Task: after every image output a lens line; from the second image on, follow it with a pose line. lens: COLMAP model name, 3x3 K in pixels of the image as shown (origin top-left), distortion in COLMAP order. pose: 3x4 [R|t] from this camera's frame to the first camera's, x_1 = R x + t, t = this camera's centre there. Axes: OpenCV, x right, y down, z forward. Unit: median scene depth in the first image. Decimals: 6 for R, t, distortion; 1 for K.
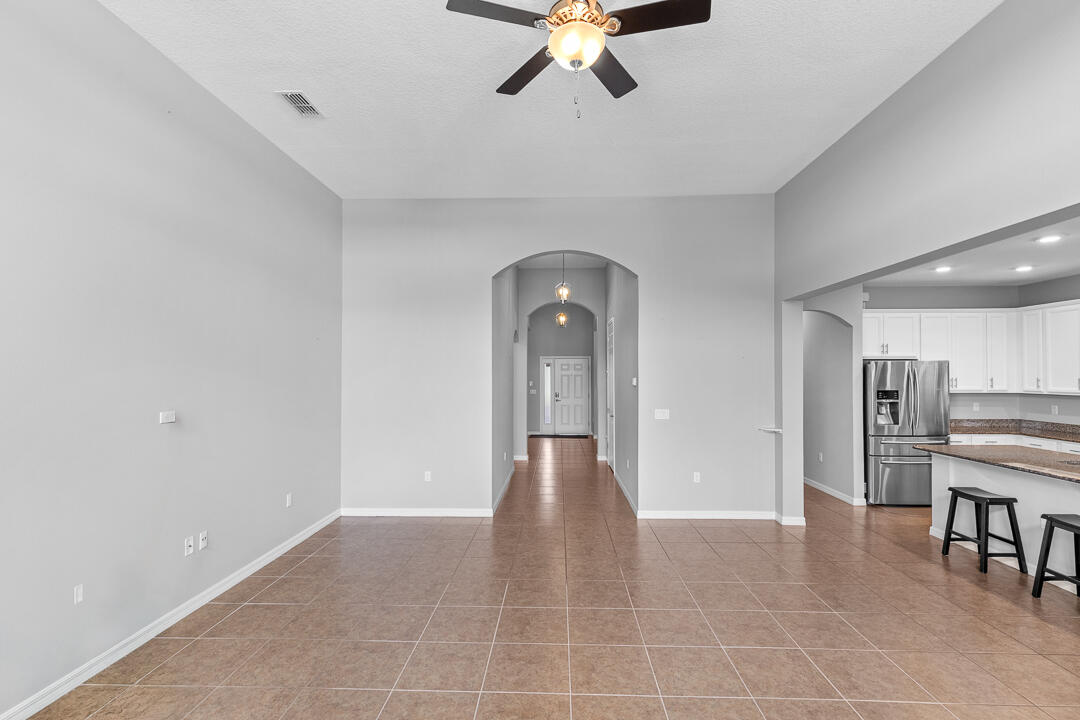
lens RADIAL K [[501.3, 0, 526.1], [0, 501.3, 366.8], [0, 0, 1]] dist [0.007805, -0.000848]
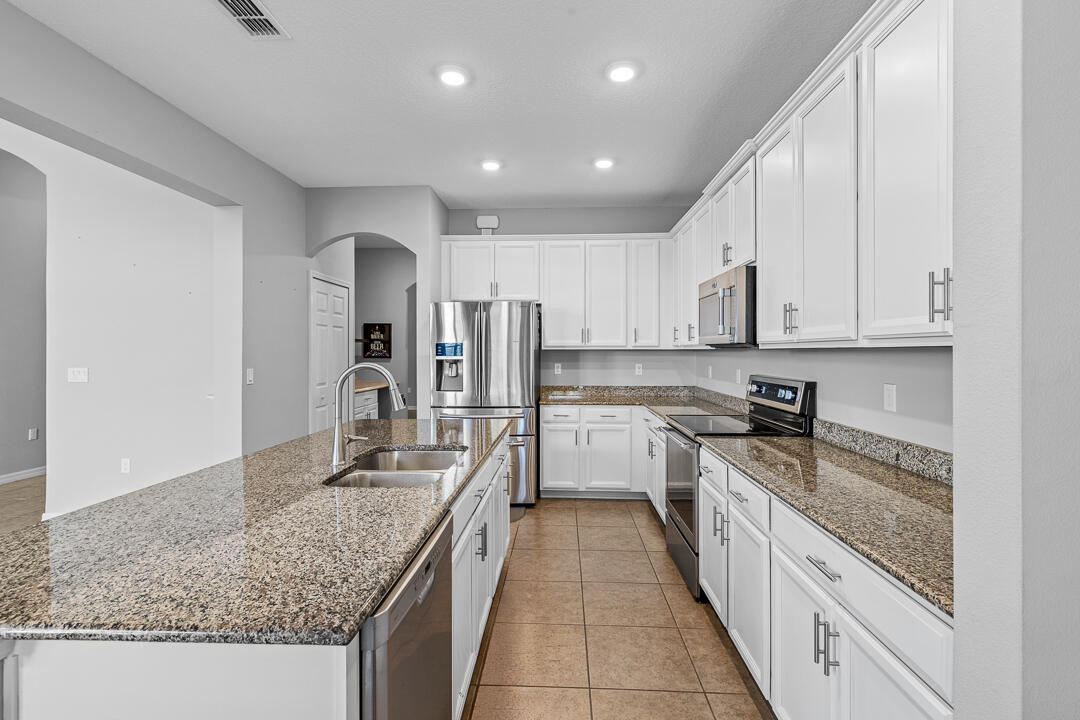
lens RADIAL K [[501.3, 0, 541.7], [0, 501.3, 349.0], [0, 0, 1]] dist [0.007805, -0.000848]
pose [[0.999797, 0.001666, -0.020059, 0.849346], [-0.001504, 0.999966, 0.008118, 0.048066], [0.020072, -0.008087, 0.999766, 0.287419]]
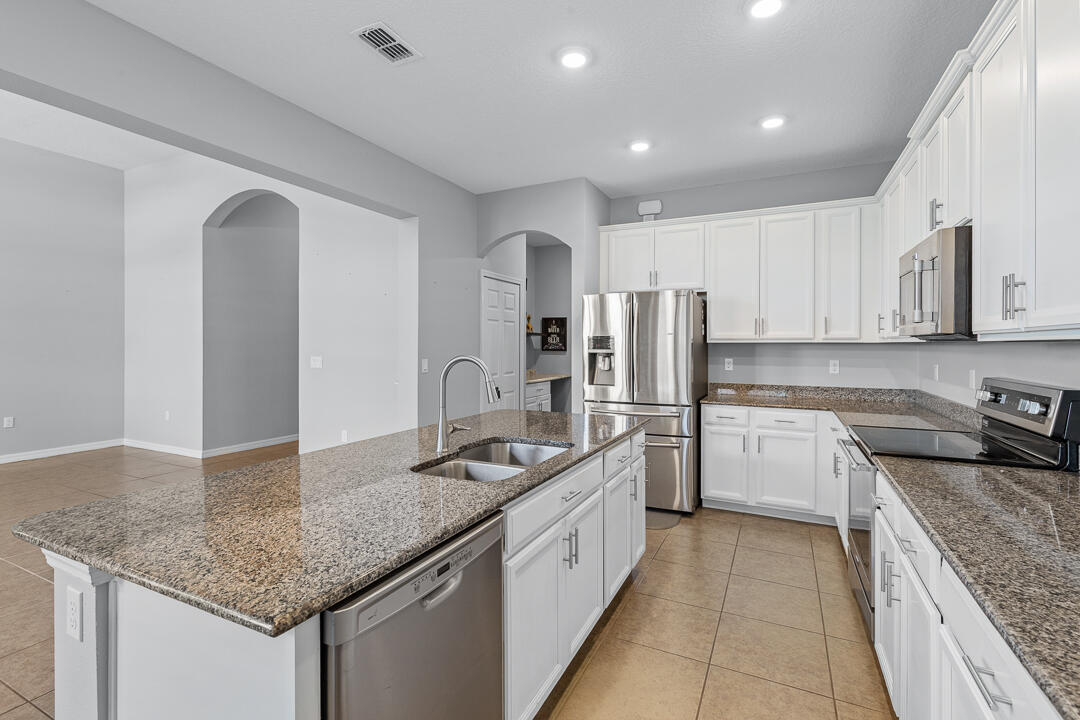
lens RADIAL K [[501.3, 0, 536.6], [0, 501.3, 344.8], [0, 0, 1]] dist [0.007805, -0.000848]
pose [[0.906454, 0.004165, -0.422285, 0.914406], [0.001495, 0.999913, 0.013070, 0.048735], [0.422303, -0.012478, 0.906369, 0.328948]]
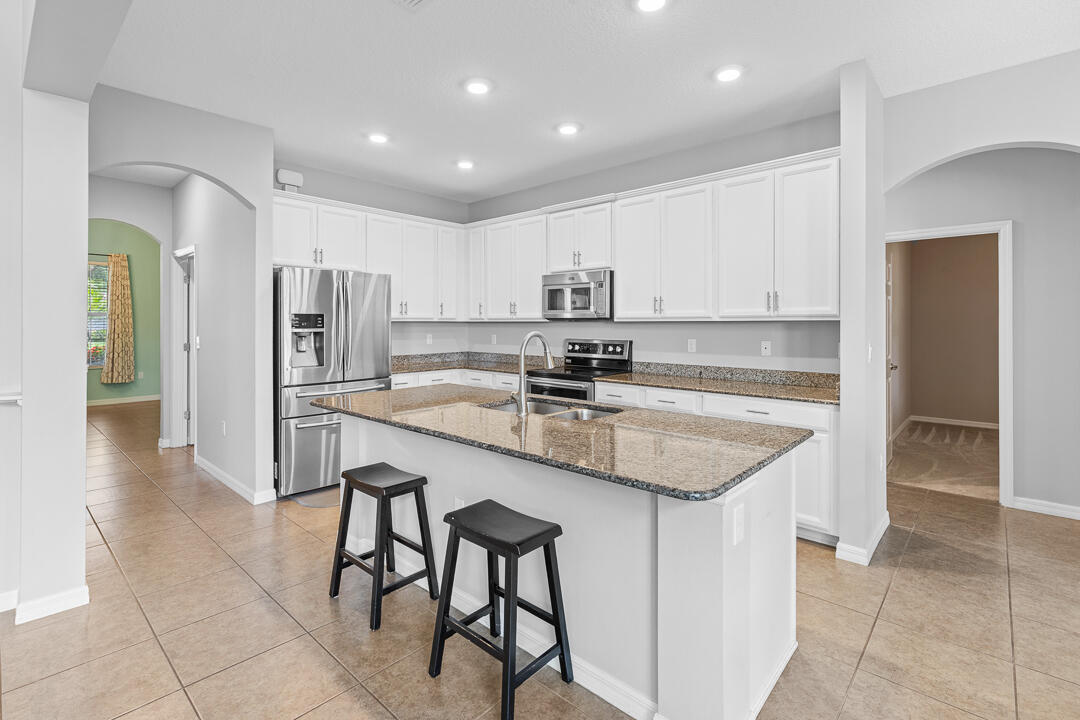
lens RADIAL K [[501.3, 0, 552.5], [0, 501.3, 322.3], [0, 0, 1]] dist [0.007805, -0.000848]
pose [[0.626294, 0.003683, 0.779578, 0.407622], [-0.011040, 0.999930, 0.004146, 0.050444], [-0.779508, -0.011203, 0.626291, 0.349213]]
